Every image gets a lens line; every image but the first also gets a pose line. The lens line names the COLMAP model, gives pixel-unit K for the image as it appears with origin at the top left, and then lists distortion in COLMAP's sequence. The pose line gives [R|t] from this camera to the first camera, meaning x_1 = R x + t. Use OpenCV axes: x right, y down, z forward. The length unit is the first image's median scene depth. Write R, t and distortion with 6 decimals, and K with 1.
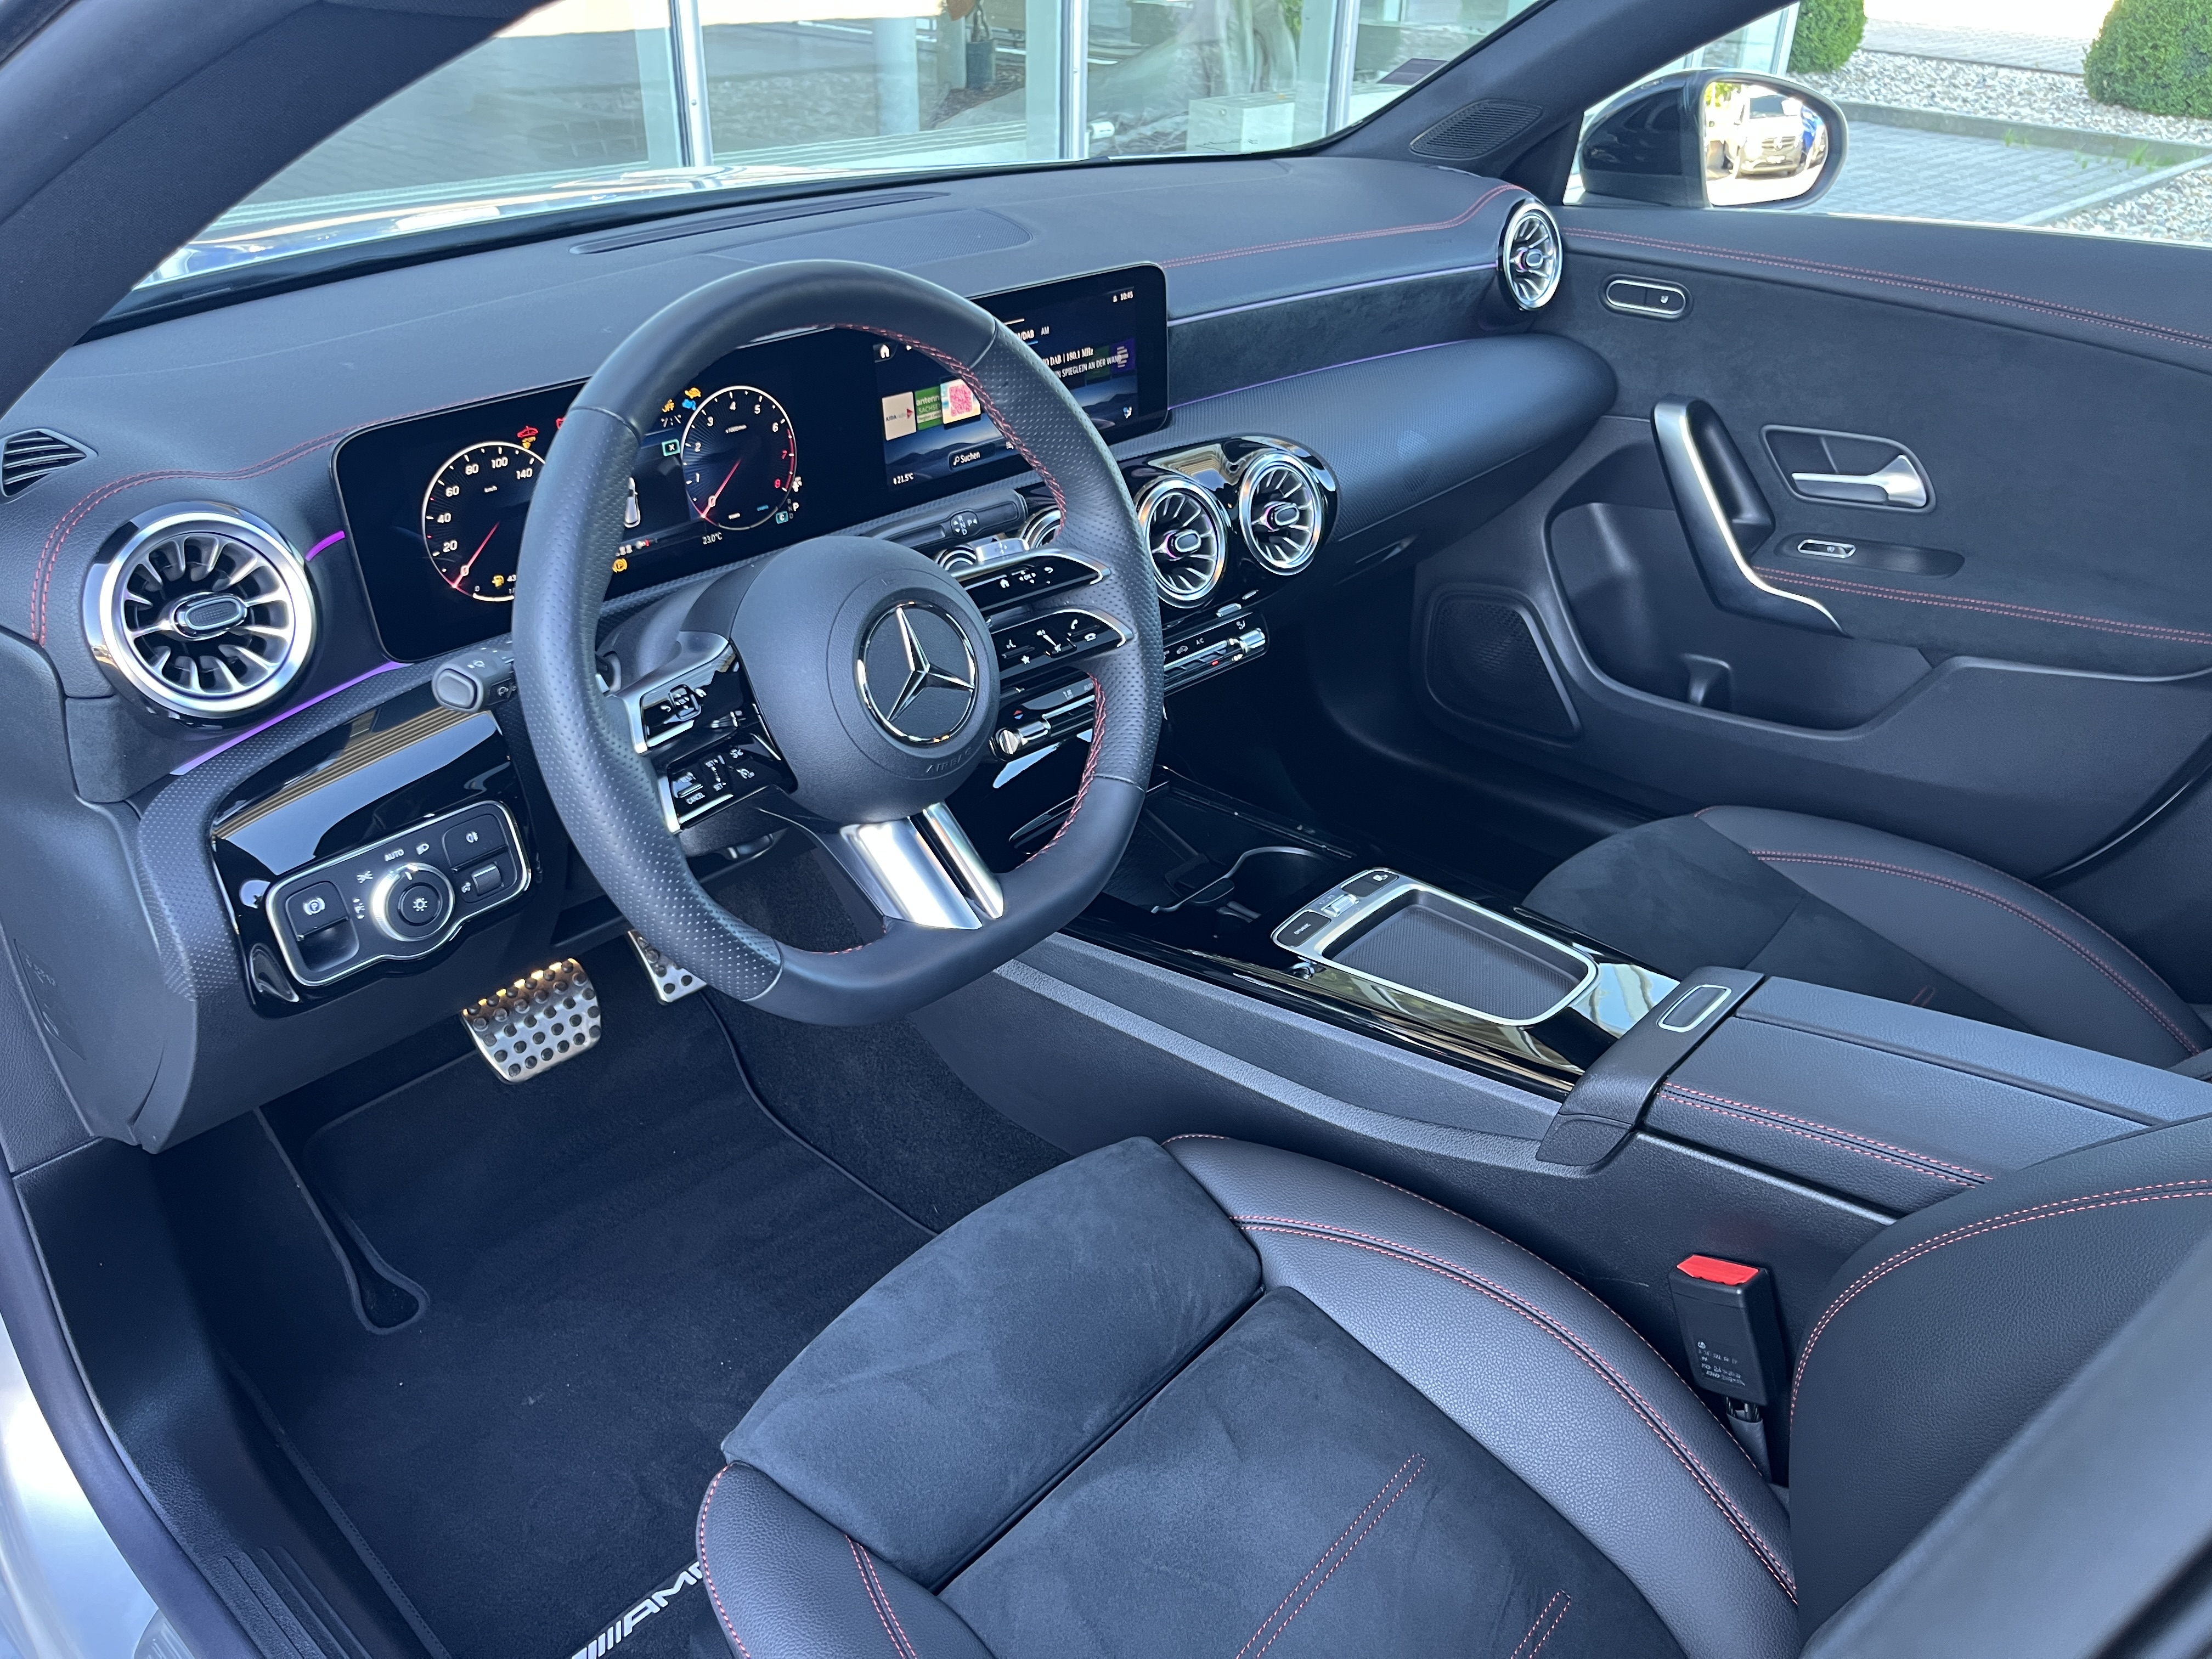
lens RADIAL K [[1679.4, 0, 1106.0], [0, 1679.4, 829.5], [0, 0, 1]] dist [0.048491, -0.063577]
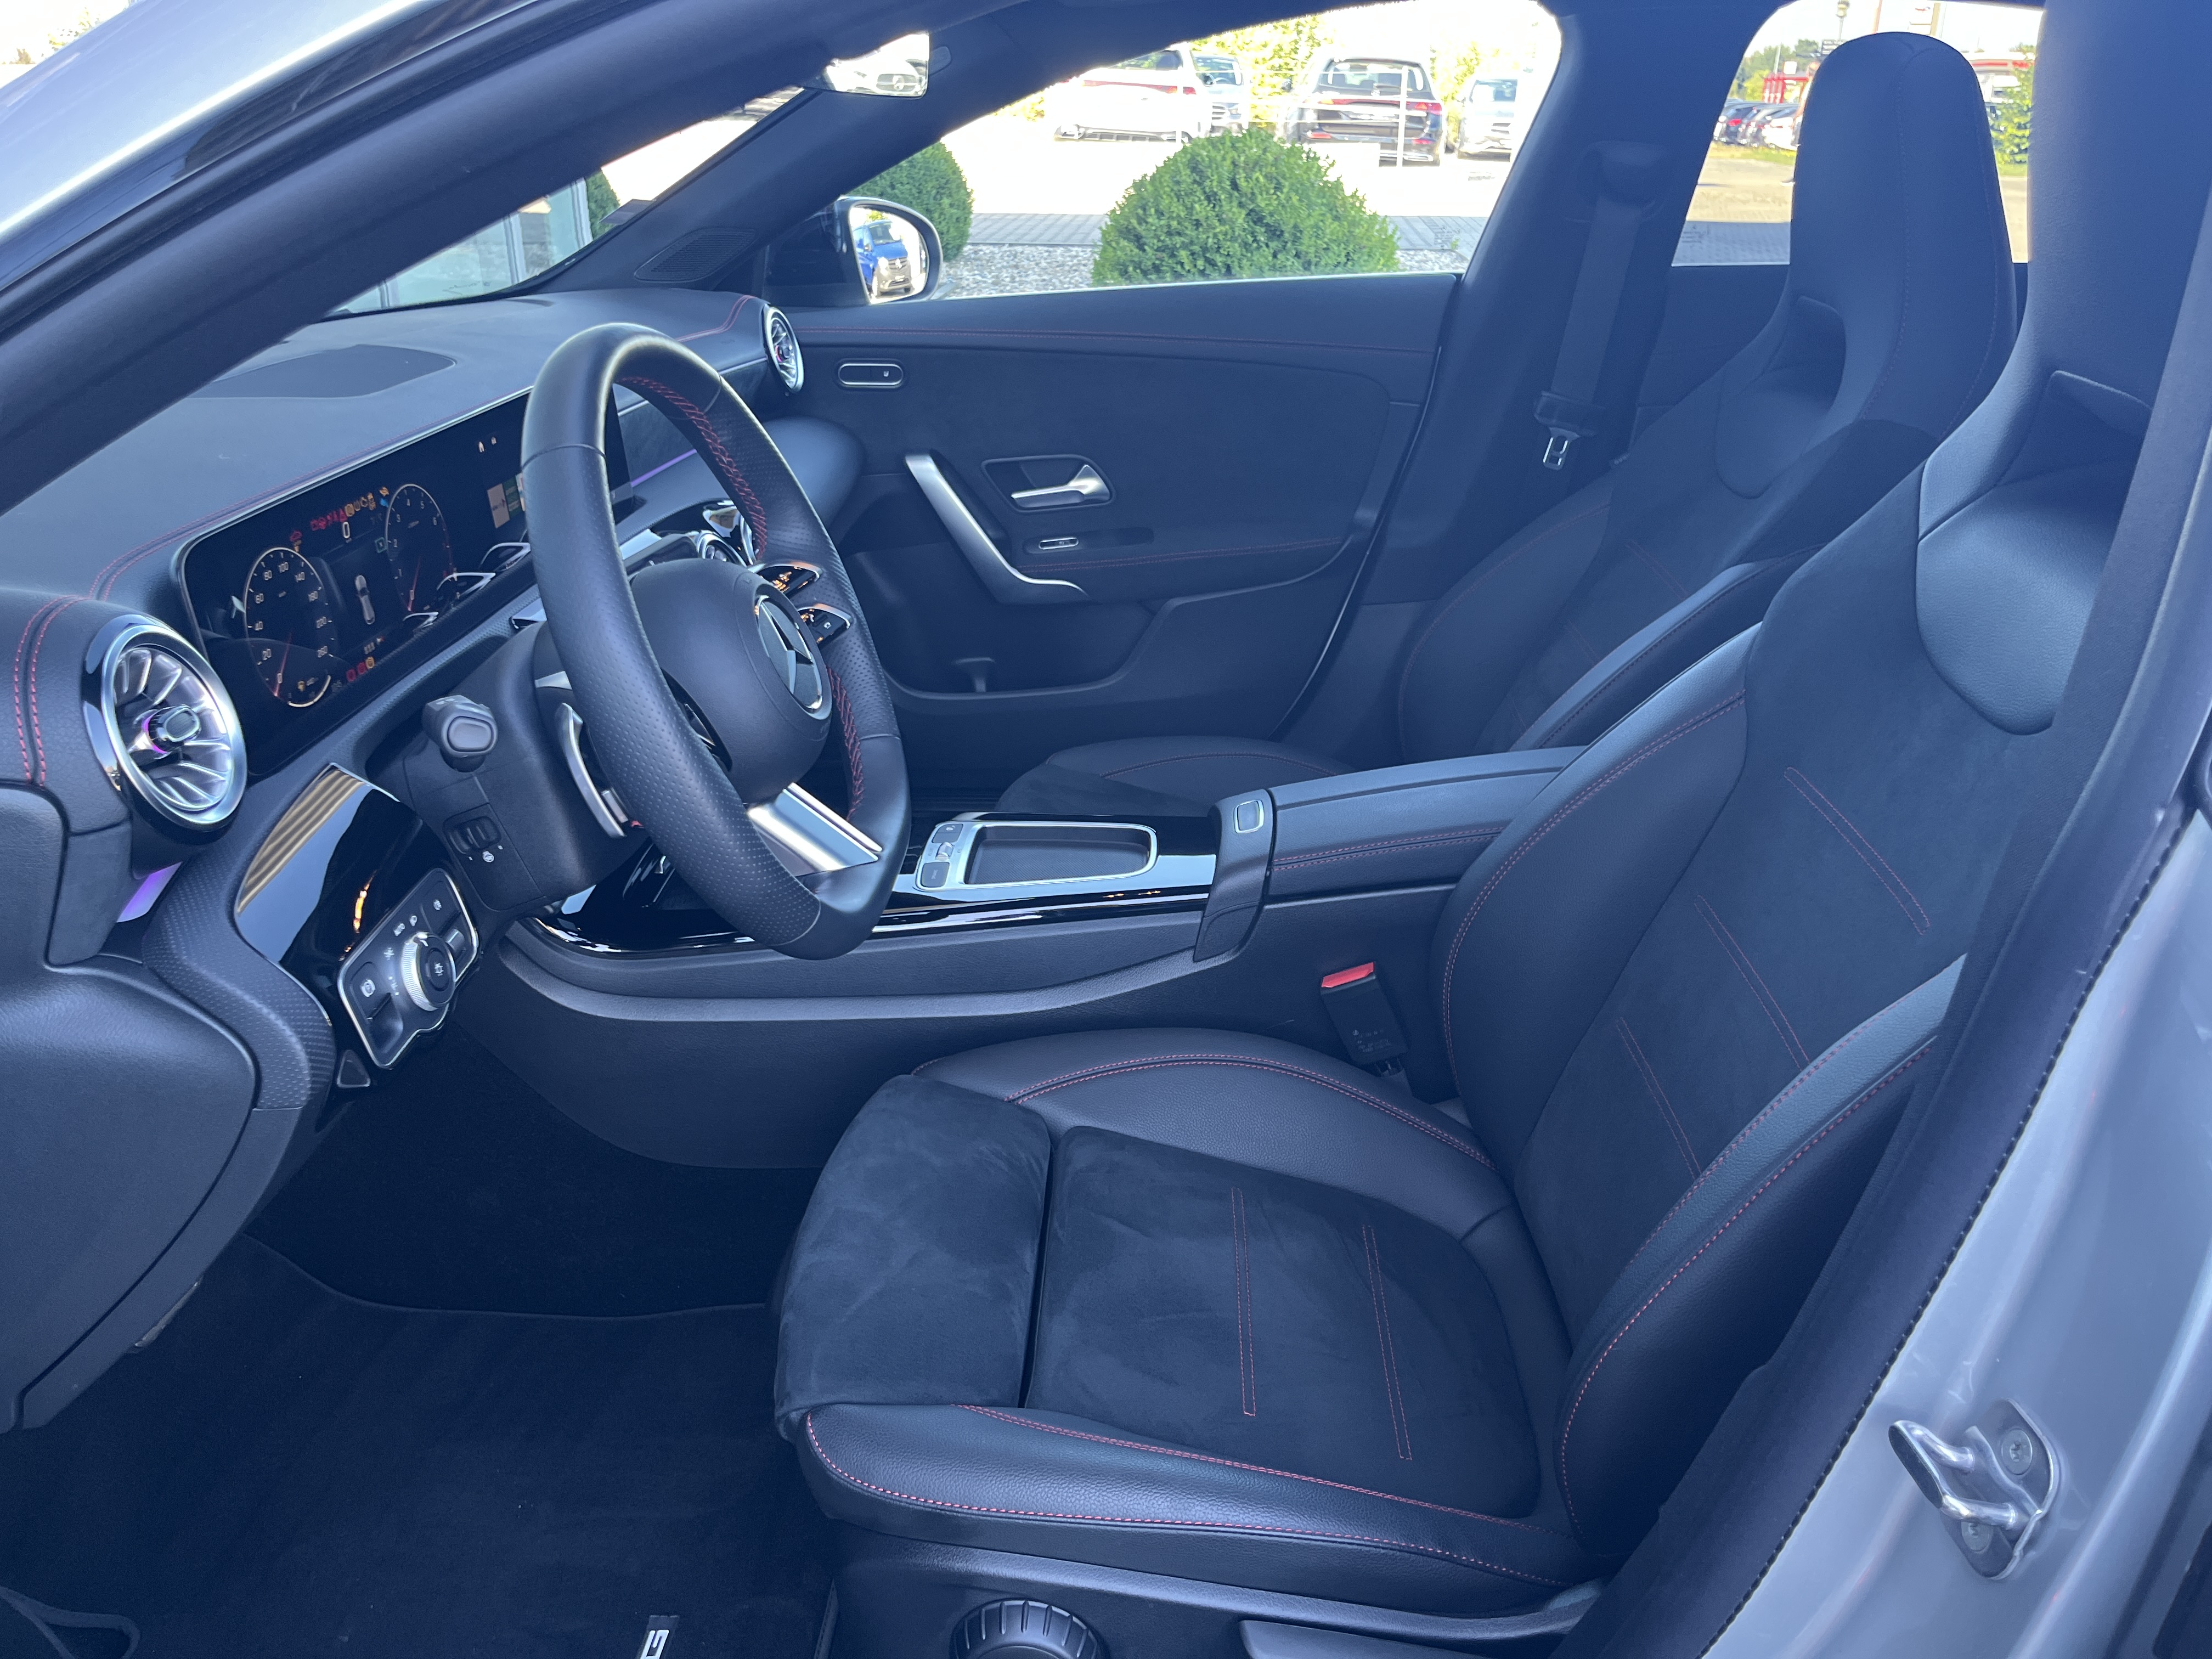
lens RADIAL K [[1679.4, 0, 1106.0], [0, 1679.4, 829.5], [0, 0, 1]] dist [0.048491, -0.063577]
pose [[0.774167, -0.271073, 0.572000, -0.522333], [0.328714, 0.944426, 0.002673, 0.075184], [-0.540936, 0.185956, 0.820249, -0.046249]]
